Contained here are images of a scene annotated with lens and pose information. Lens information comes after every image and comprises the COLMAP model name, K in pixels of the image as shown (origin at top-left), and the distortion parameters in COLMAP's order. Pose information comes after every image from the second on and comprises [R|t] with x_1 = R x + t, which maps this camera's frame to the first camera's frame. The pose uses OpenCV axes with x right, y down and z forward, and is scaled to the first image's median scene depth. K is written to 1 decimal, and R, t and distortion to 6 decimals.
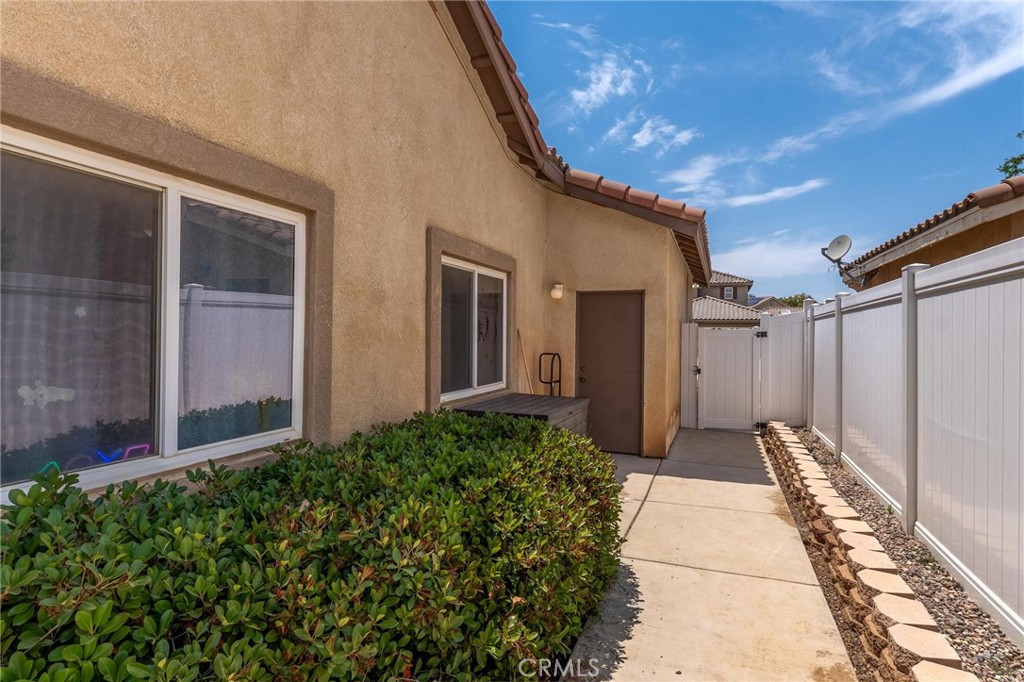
lens RADIAL K [[548.7, 0, 512.0], [0, 548.7, 341.0], [0, 0, 1]] dist [-0.003601, -0.000851]
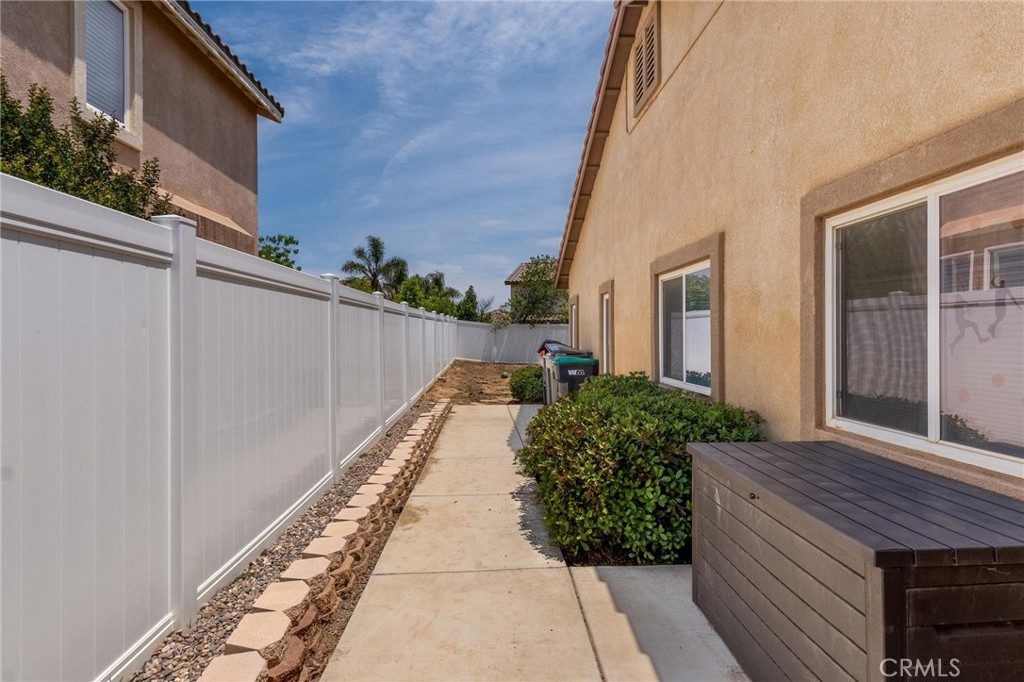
lens RADIAL K [[548.7, 0, 512.0], [0, 548.7, 341.0], [0, 0, 1]] dist [-0.003601, -0.000851]
pose [[-0.916844, 0.002736, -0.399237, 0.614594], [-0.003975, 0.999864, 0.015979, -0.008630], [0.399227, 0.016237, -0.916708, 1.716404]]
